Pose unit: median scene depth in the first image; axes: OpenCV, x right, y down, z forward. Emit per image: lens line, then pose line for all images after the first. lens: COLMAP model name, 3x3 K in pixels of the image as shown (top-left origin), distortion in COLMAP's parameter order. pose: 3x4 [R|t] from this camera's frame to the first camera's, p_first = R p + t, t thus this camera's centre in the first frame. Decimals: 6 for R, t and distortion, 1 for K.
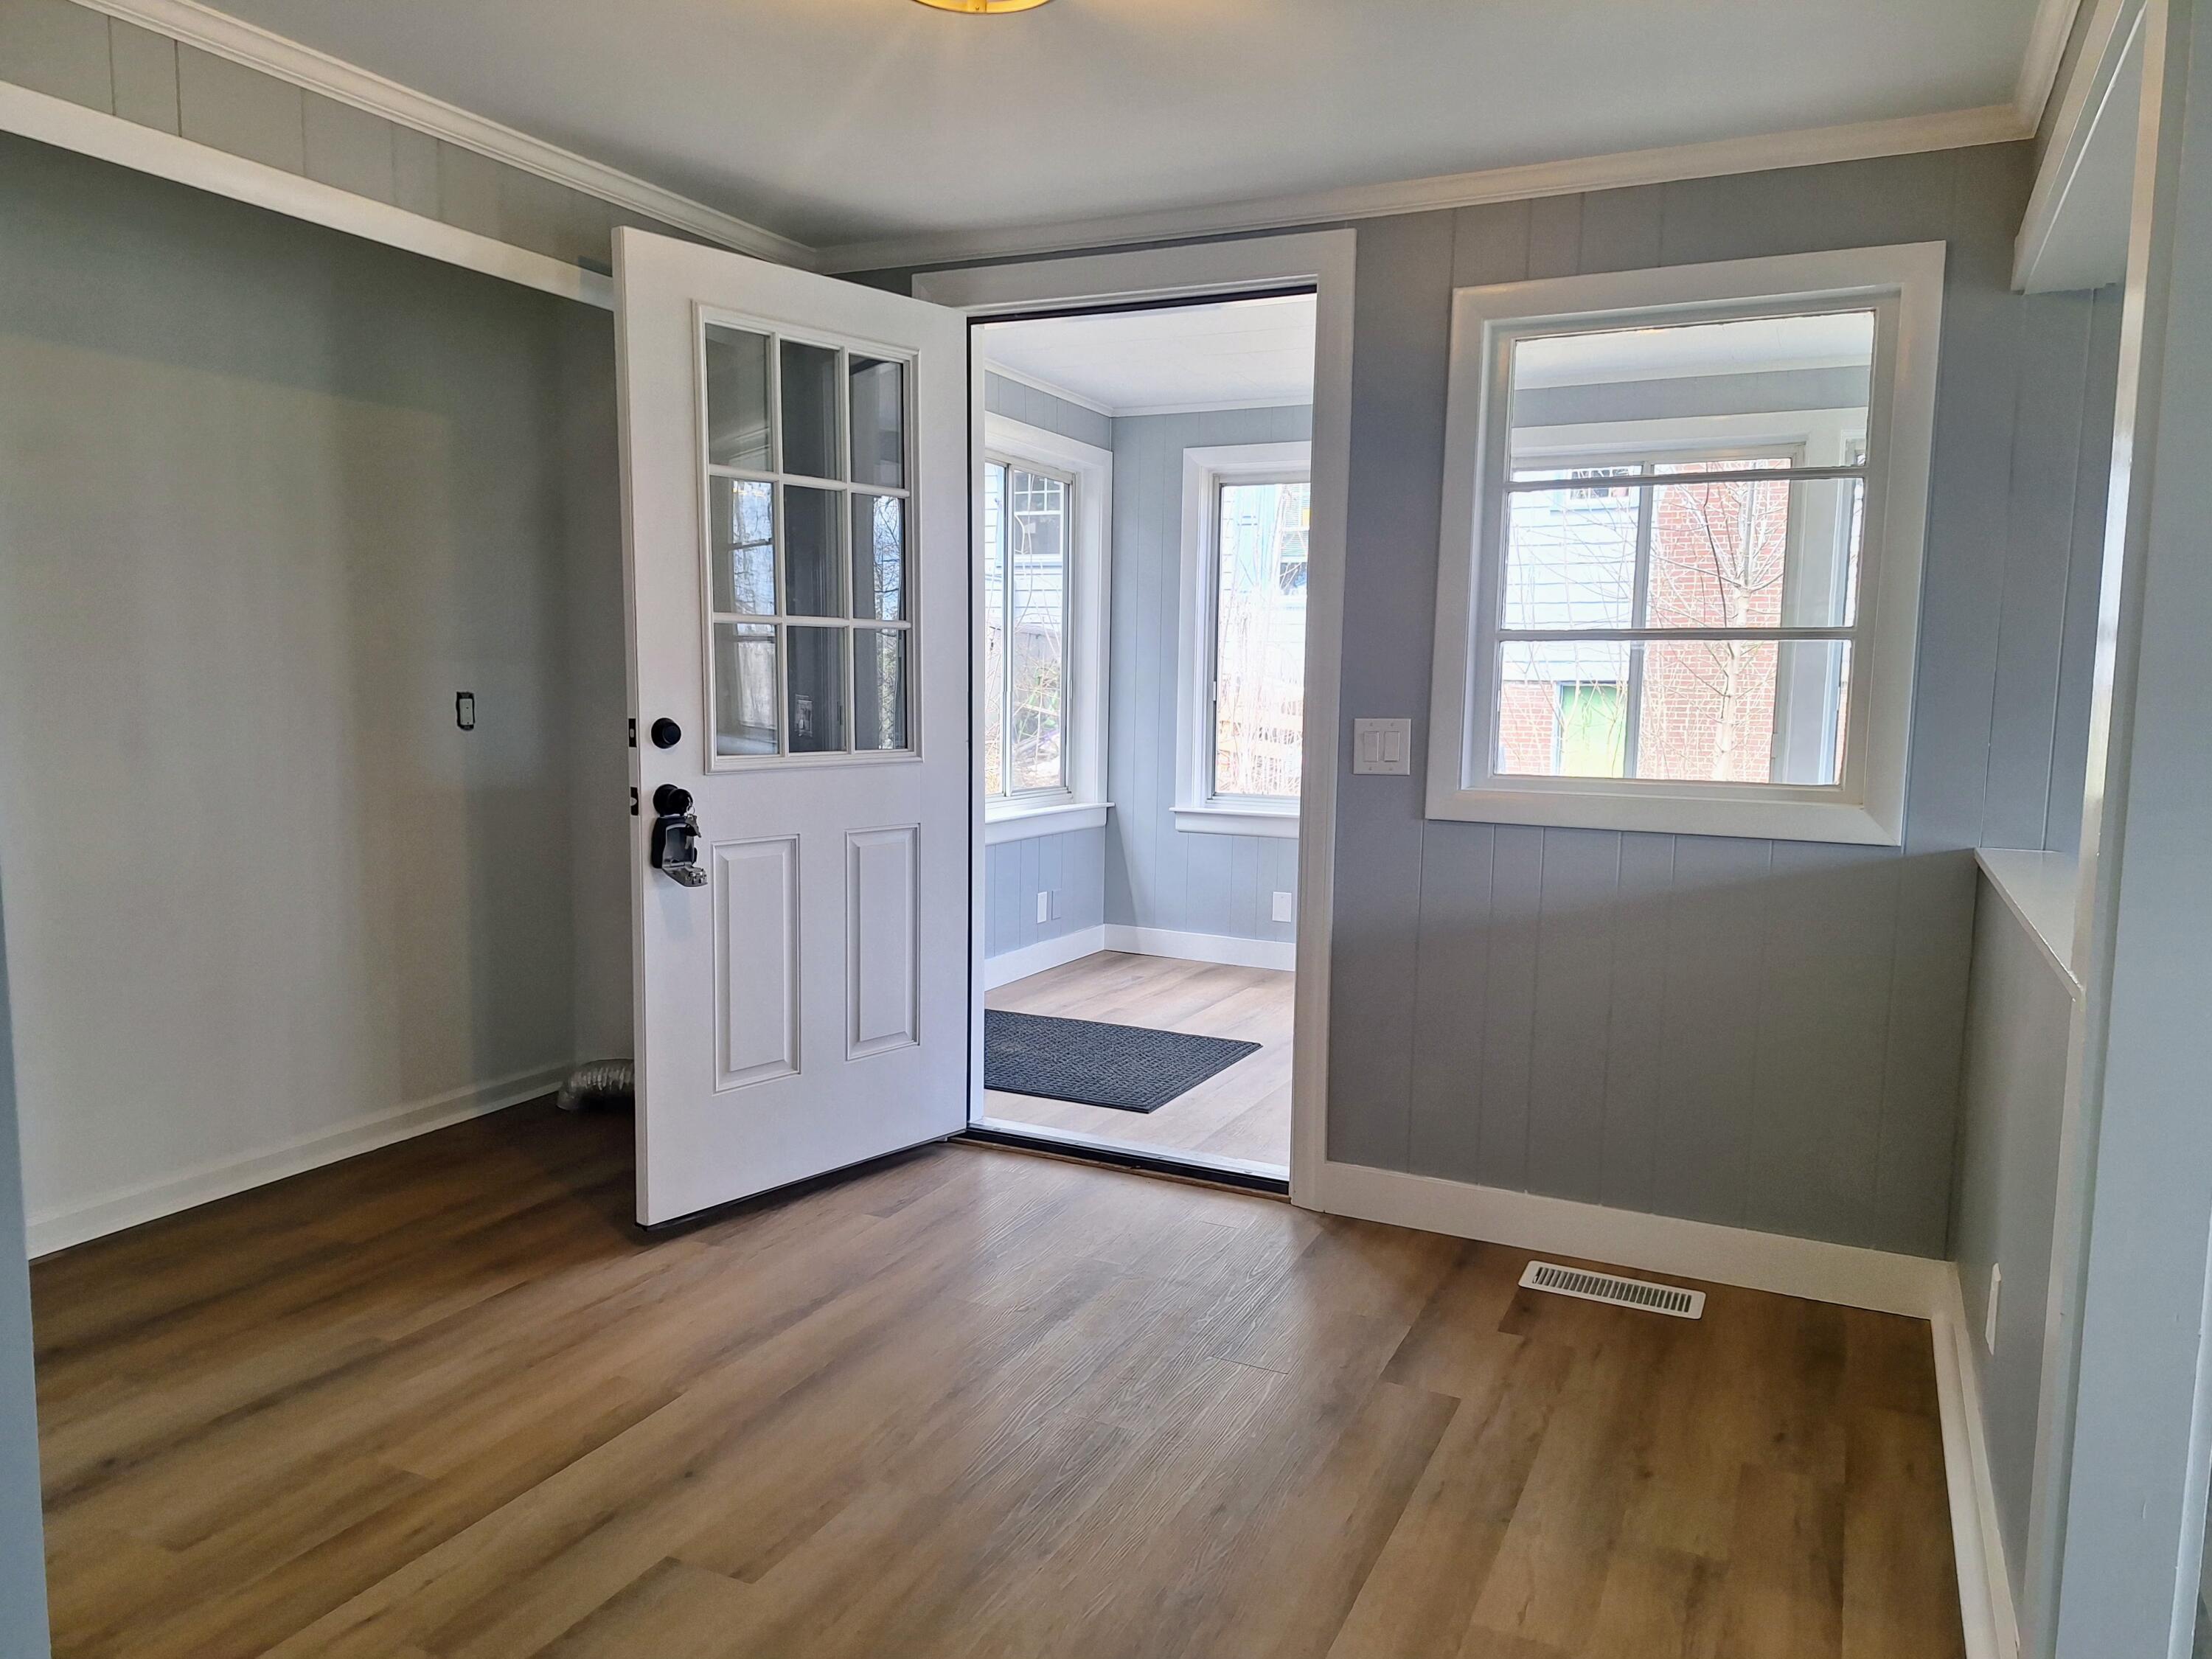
lens RADIAL K [[1526.5, 0, 1111.9], [0, 1526.5, 849.7], [0, 0, 1]] dist [0.049004, -0.012937]
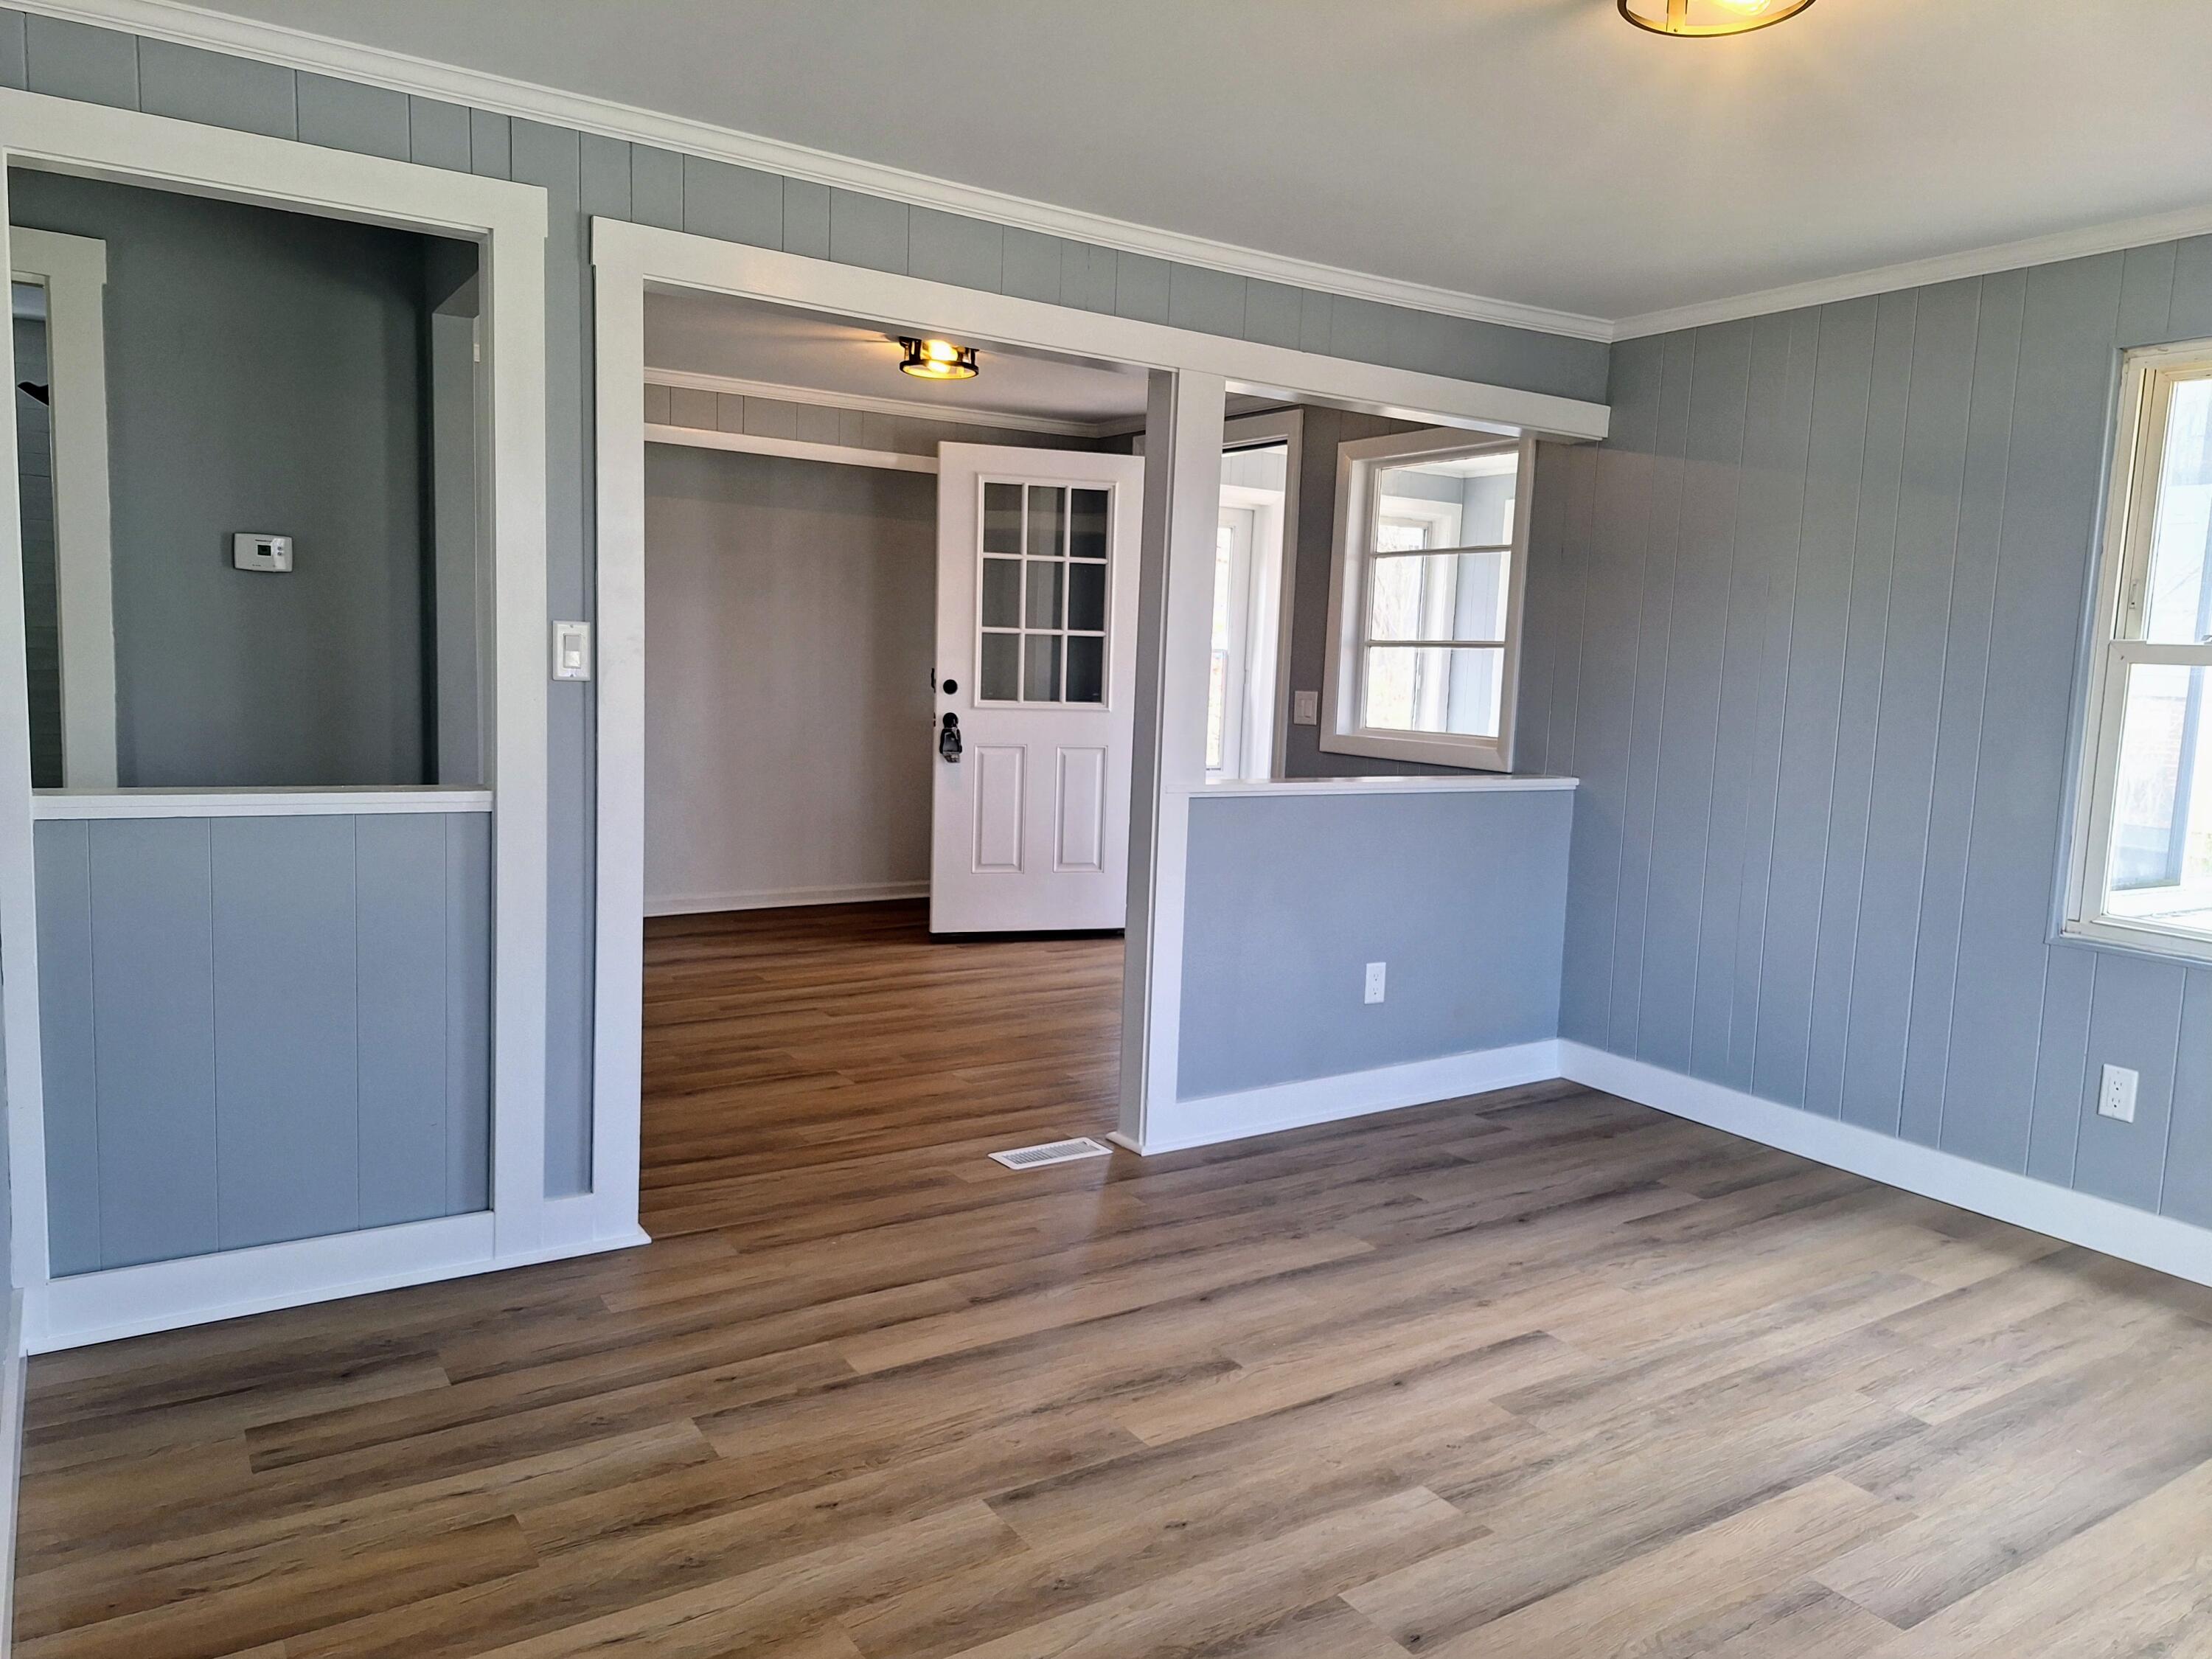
lens RADIAL K [[1526.5, 0, 1104.4], [0, 1526.5, 822.2], [0, 0, 1]] dist [0.049004, -0.012937]
pose [[0.848642, 0.073713, -0.523806, 0.911859], [-0.083239, 0.996515, 0.005377, 0.071176], [0.522377, 0.039038, 0.851821, -0.573941]]
